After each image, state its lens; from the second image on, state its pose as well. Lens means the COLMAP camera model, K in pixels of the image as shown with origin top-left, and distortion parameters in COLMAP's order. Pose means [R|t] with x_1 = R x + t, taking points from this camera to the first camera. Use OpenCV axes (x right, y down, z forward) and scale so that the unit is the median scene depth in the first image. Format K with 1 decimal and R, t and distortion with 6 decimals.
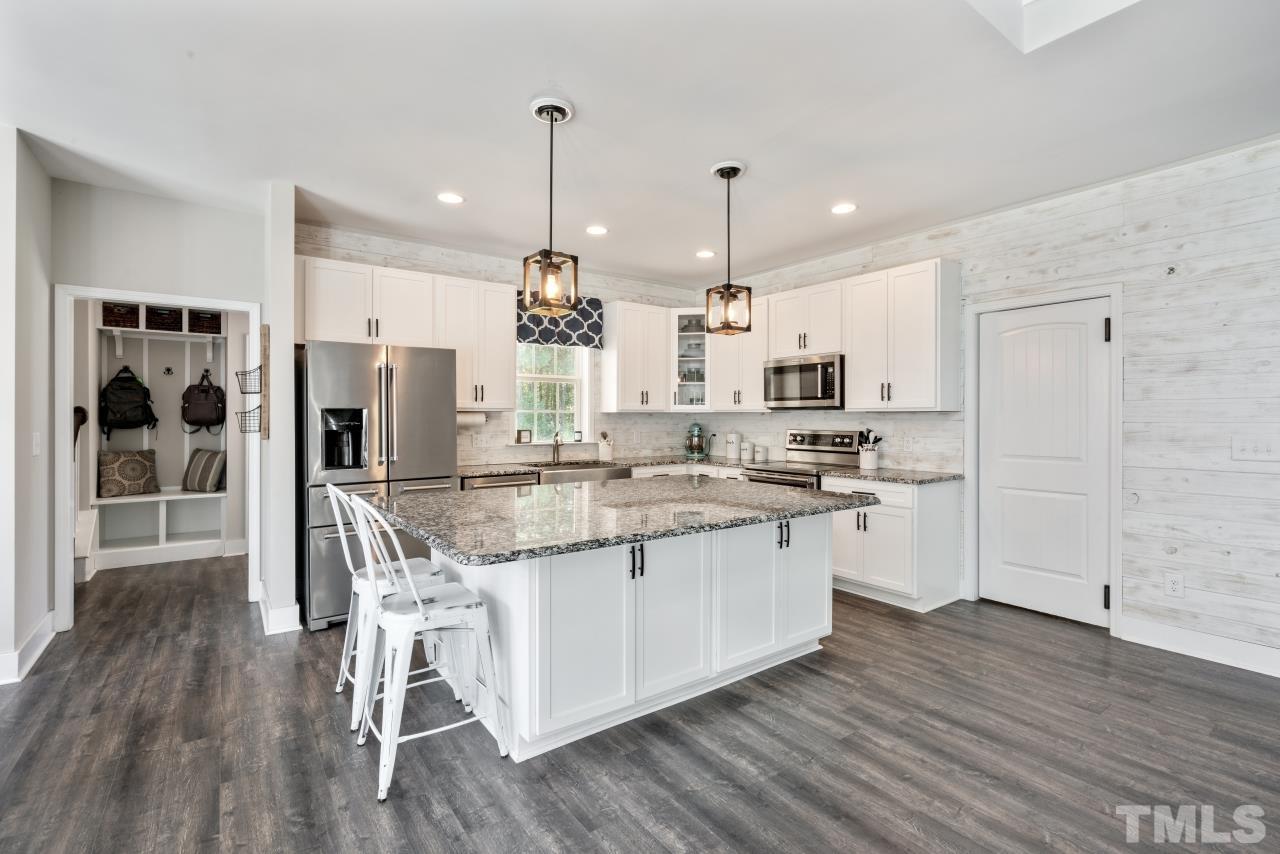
lens RADIAL K [[585.4, 0, 648.6], [0, 585.4, 415.7], [0, 0, 1]] dist [0.000173, 0.000332]
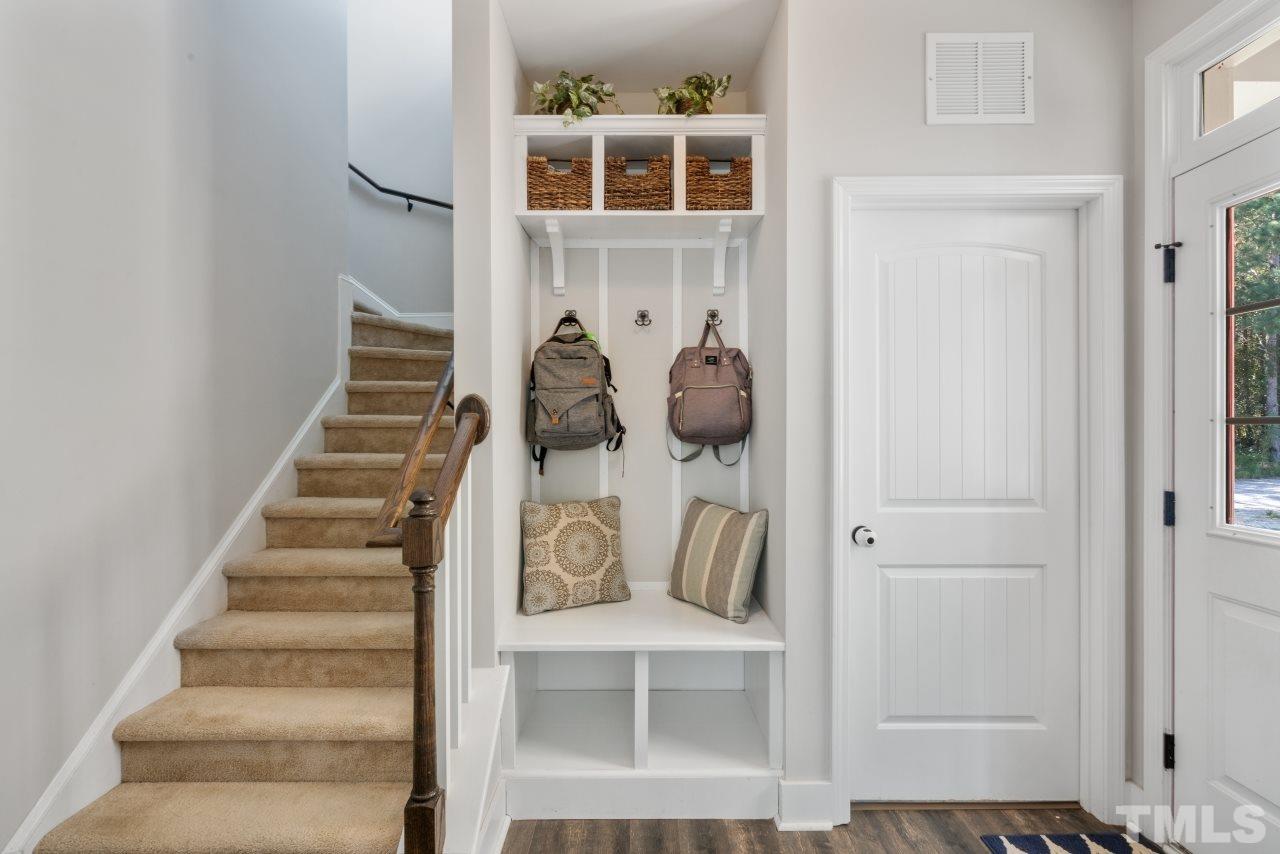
lens RADIAL K [[599.7, 0, 640.0], [0, 599.7, 427.0], [0, 0, 1]] dist [-0.000993, 0.000055]
pose [[0.803977, -0.001719, -0.594658, -0.574145], [0.002048, 0.999998, -0.000122, 0.005115], [0.594657, -0.001120, 0.803979, 0.659671]]
